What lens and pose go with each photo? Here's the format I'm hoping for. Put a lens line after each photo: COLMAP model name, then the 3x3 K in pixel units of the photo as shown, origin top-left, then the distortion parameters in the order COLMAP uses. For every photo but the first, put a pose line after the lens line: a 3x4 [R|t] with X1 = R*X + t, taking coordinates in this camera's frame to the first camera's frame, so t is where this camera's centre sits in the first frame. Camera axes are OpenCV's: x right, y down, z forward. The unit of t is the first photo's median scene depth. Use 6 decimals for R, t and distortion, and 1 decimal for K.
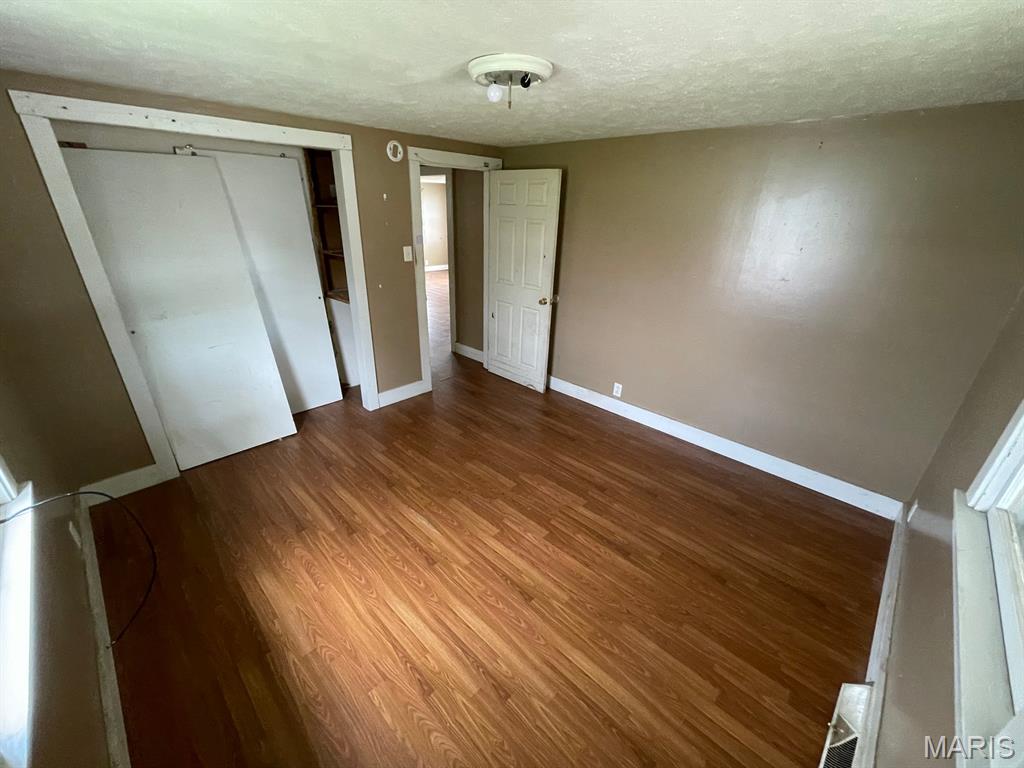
lens RADIAL K [[413.4, 0, 510.4], [0, 413.4, 388.3], [0, 0, 1]] dist [0.000883, -0.000148]
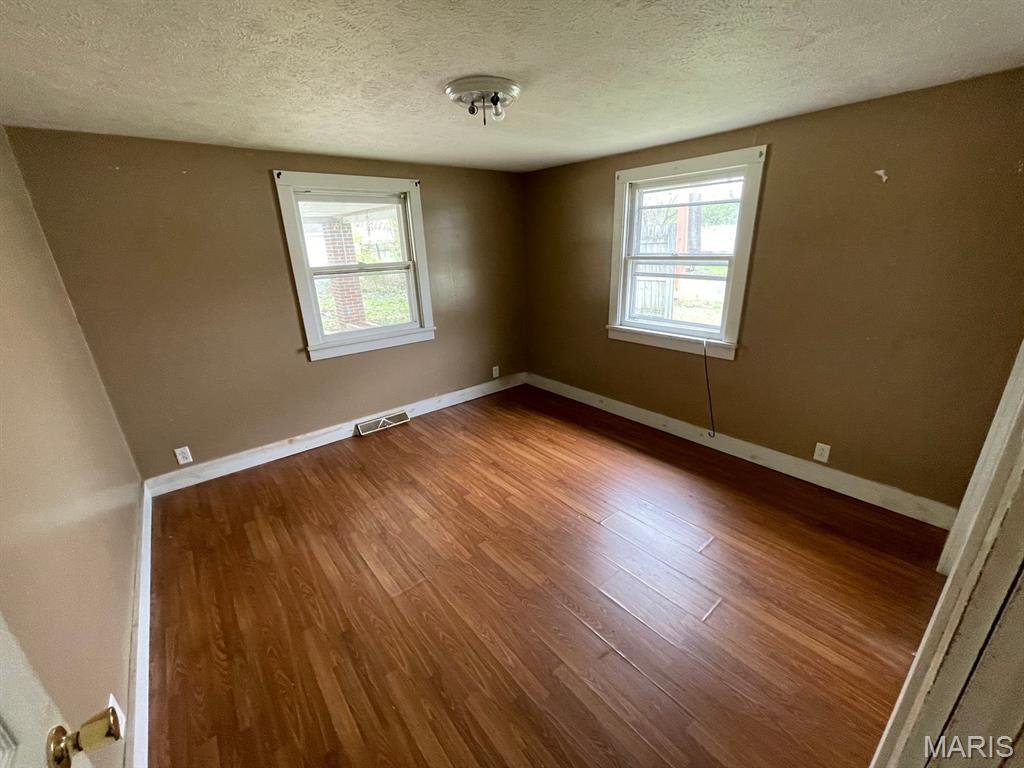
lens RADIAL K [[413.4, 0, 510.4], [0, 413.4, 388.3], [0, 0, 1]] dist [0.000883, -0.000148]
pose [[-0.993421, -0.032710, 0.109751, -0.168995], [0.053016, 0.718114, 0.693903, -0.735743], [-0.101511, 0.695156, -0.711655, 1.790741]]
